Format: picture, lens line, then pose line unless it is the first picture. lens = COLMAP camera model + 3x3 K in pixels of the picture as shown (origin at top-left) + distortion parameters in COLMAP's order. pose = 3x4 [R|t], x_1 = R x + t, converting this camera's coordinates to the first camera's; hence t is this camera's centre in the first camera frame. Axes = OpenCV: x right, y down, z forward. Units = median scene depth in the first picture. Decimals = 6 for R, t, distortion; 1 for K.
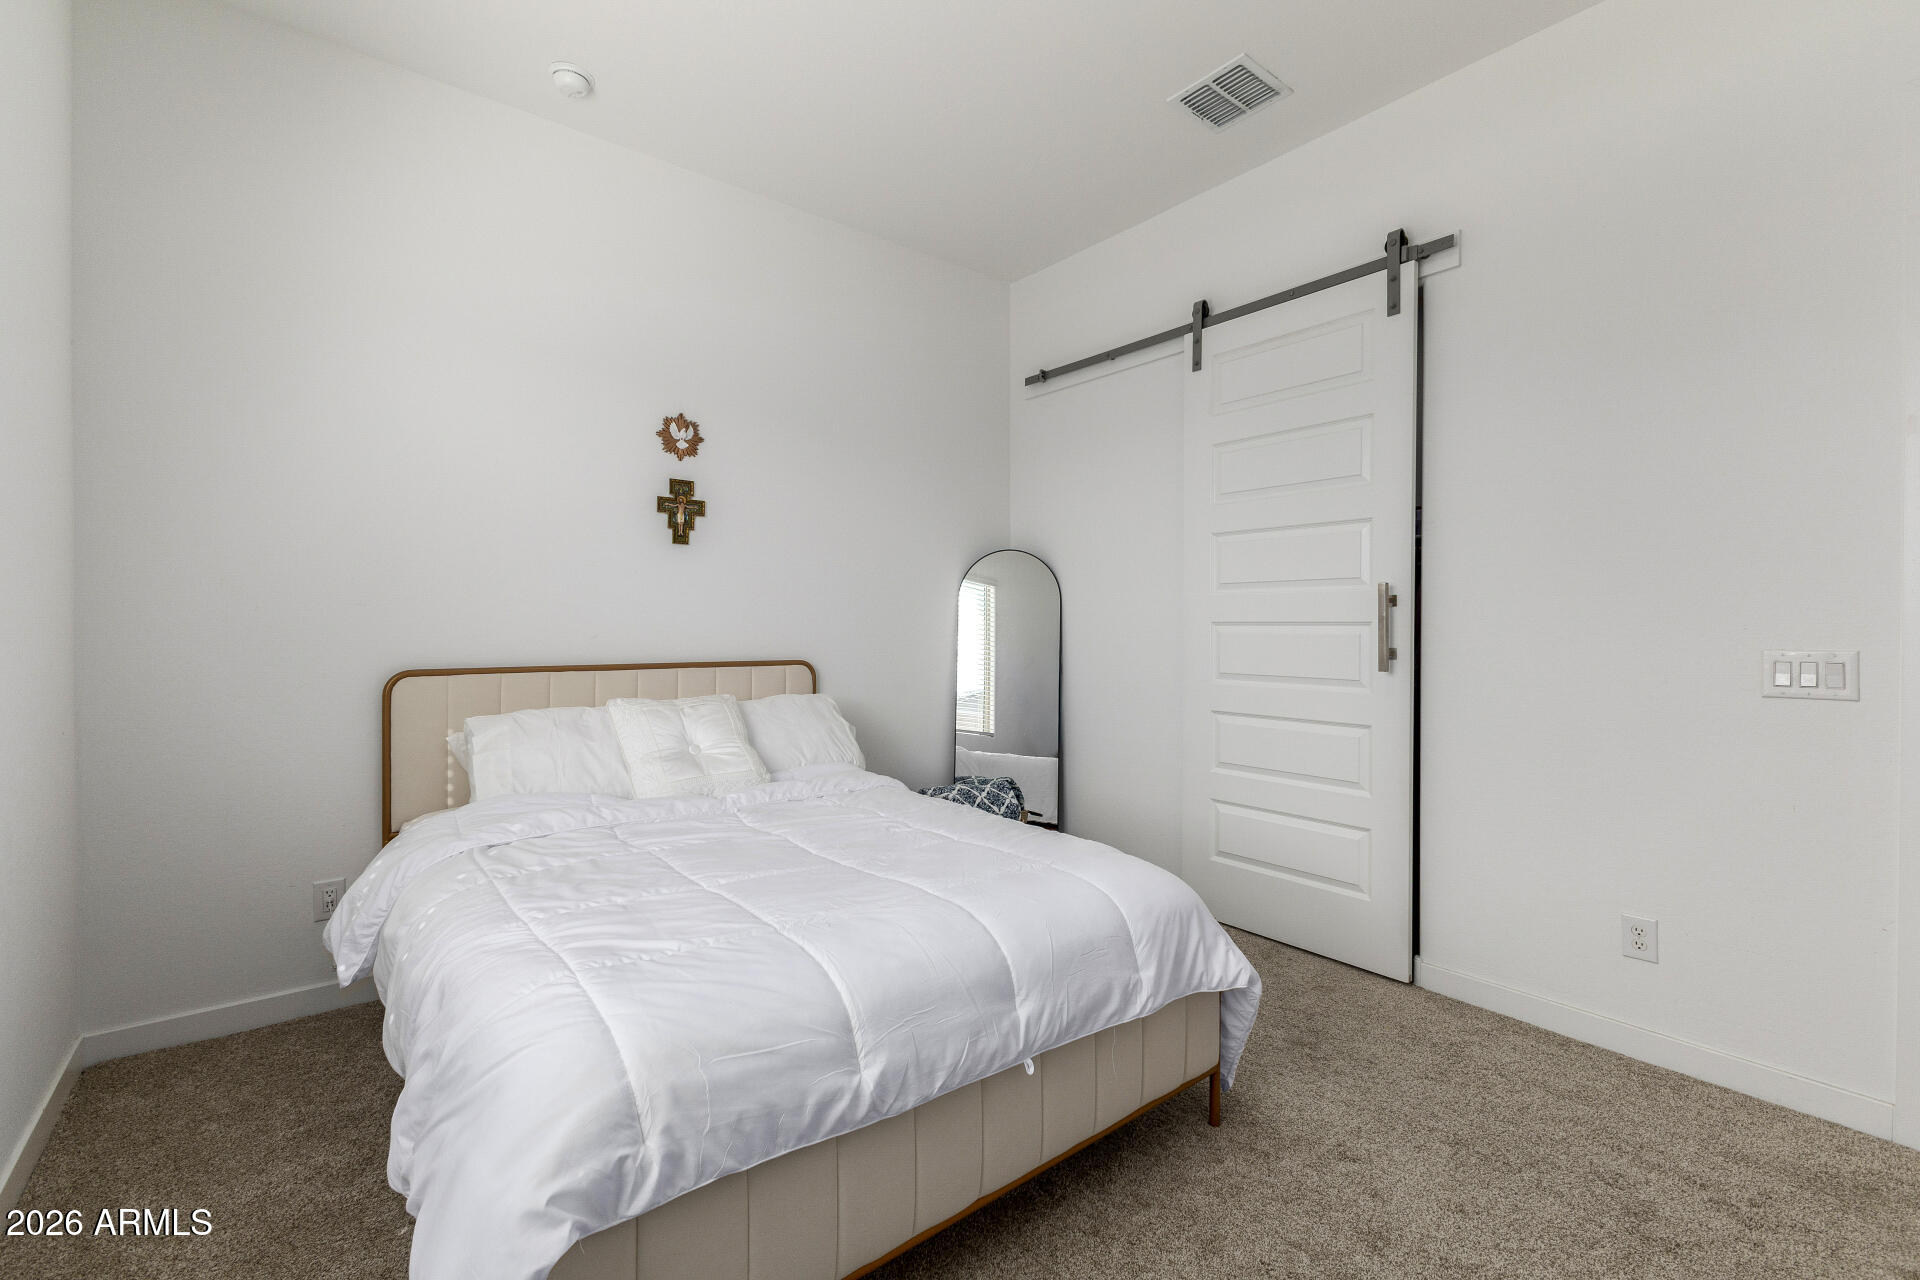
lens RADIAL K [[824.7, 0, 960.4], [0, 824.7, 630.2], [0, 0, 1]] dist [0.010078, 0.000427]
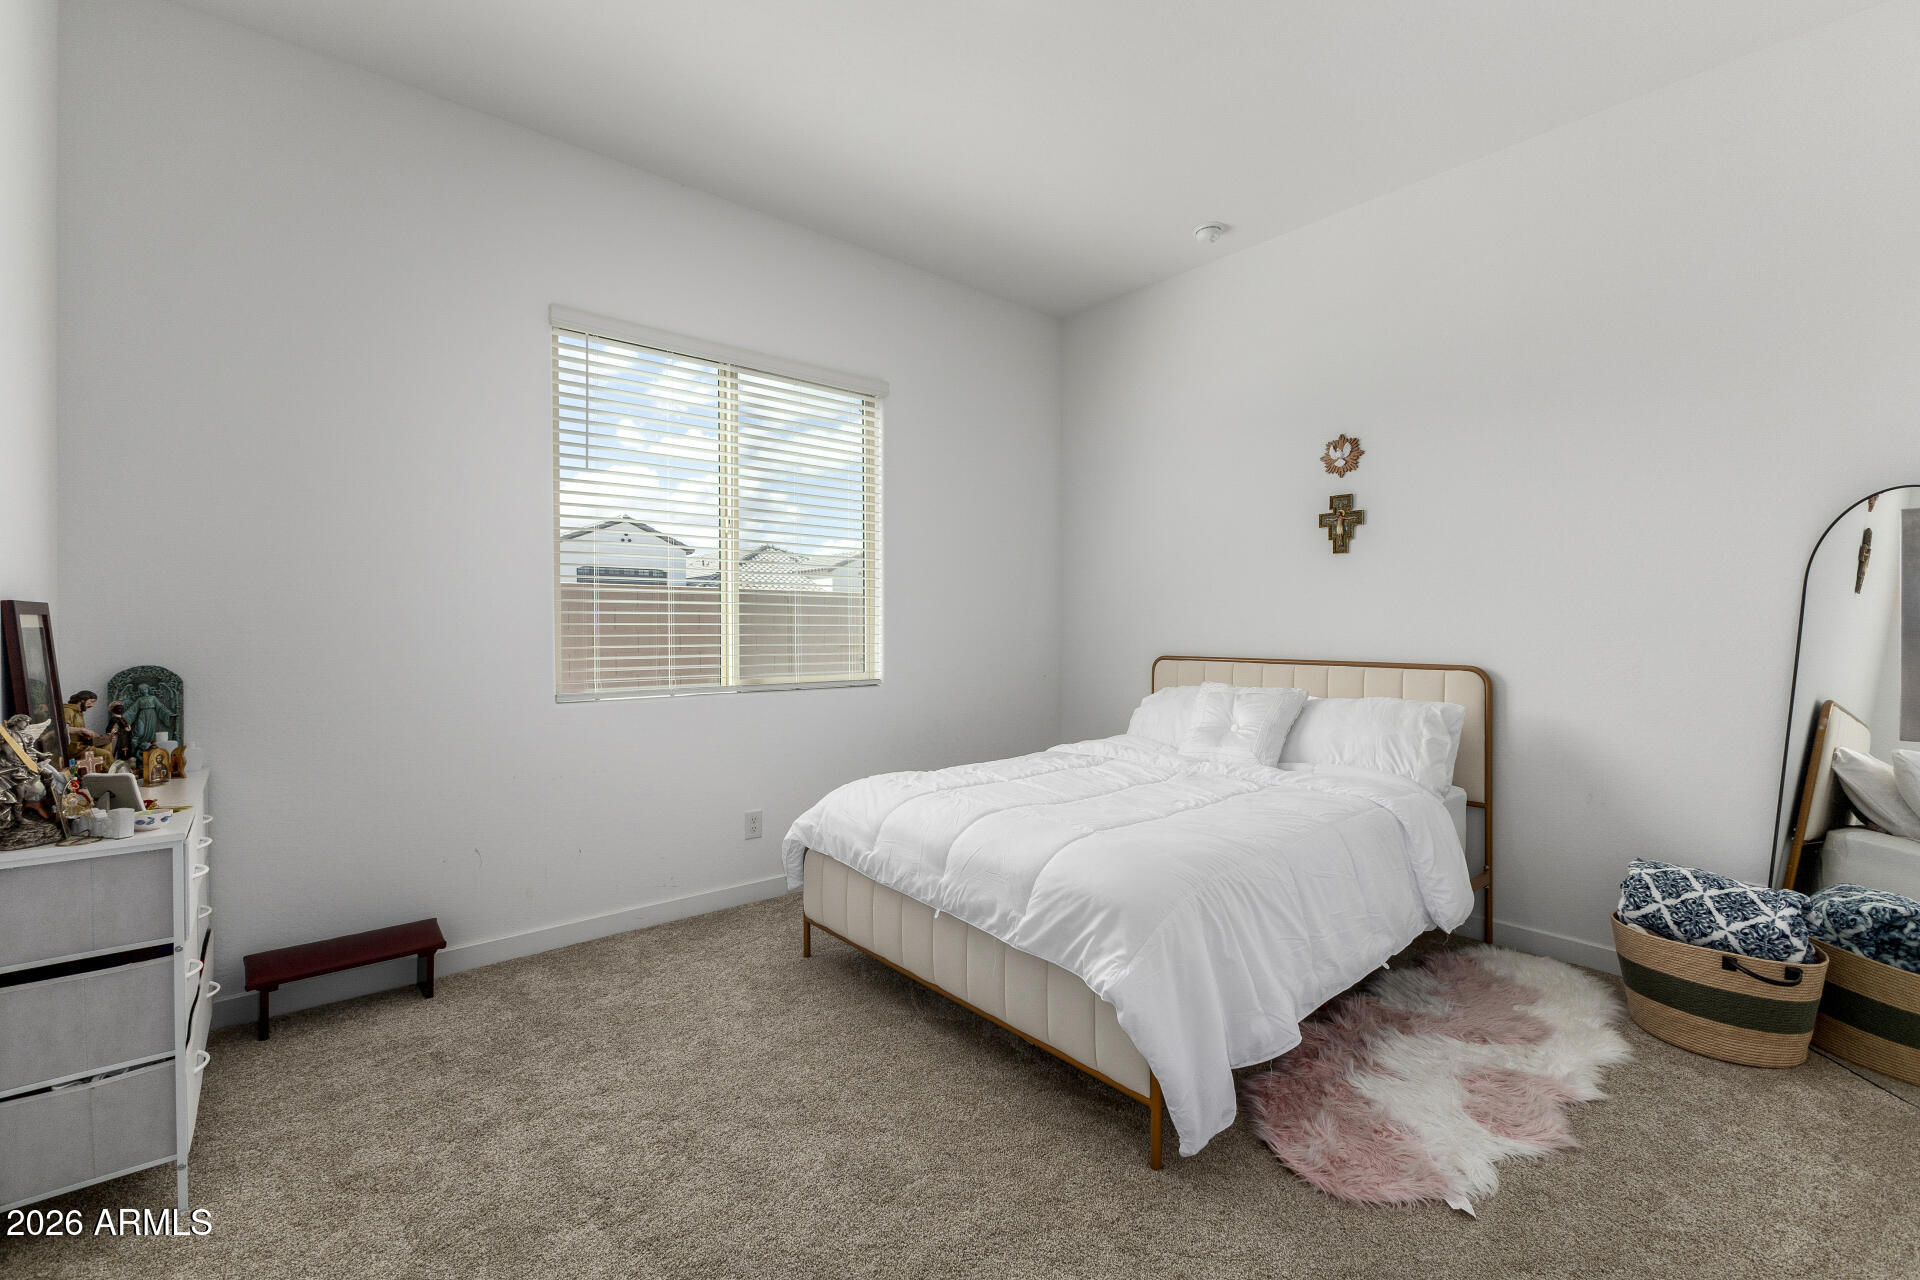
lens RADIAL K [[824.7, 0, 960.4], [0, 824.7, 630.2], [0, 0, 1]] dist [0.010078, 0.000427]
pose [[0.033507, 0.002648, -0.999435, 0.751737], [-0.007099, 0.999972, 0.002412, -0.000837], [0.999413, 0.007014, 0.033525, 0.460740]]
